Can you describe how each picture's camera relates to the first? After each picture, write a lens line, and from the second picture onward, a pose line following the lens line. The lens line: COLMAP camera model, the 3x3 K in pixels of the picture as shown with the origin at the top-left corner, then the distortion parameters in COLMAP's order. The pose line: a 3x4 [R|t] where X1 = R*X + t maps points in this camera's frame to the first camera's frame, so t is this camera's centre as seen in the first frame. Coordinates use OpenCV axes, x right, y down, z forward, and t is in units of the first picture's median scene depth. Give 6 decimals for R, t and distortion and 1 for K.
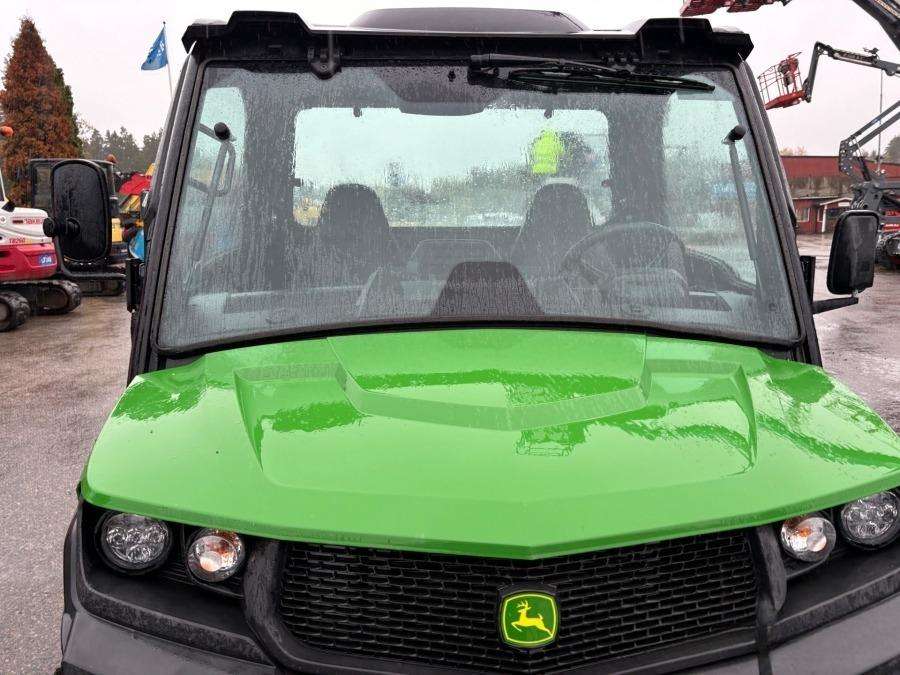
lens RADIAL K [[682.1, 0, 446.9], [0, 682.1, 332.9], [0, 0, 1]] dist [0.074486, -0.080844]
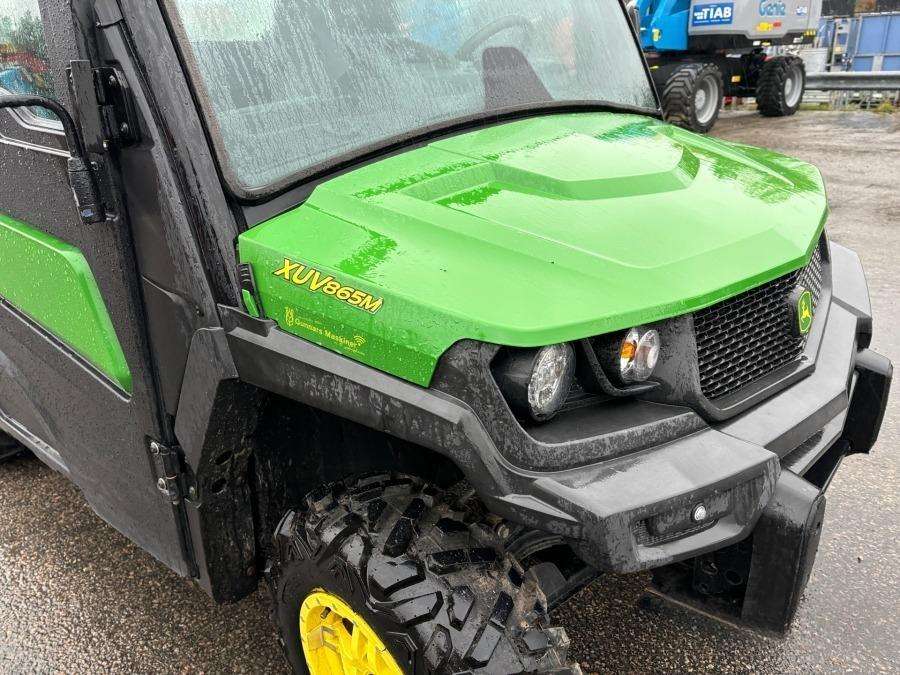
lens RADIAL K [[682.1, 0, 446.9], [0, 682.1, 332.9], [0, 0, 1]] dist [0.074486, -0.080844]
pose [[0.682340, -0.293721, 0.669433, -0.639015], [0.159429, 0.953480, 0.255847, 0.013350], [-0.713439, -0.067848, 0.697425, 0.316566]]
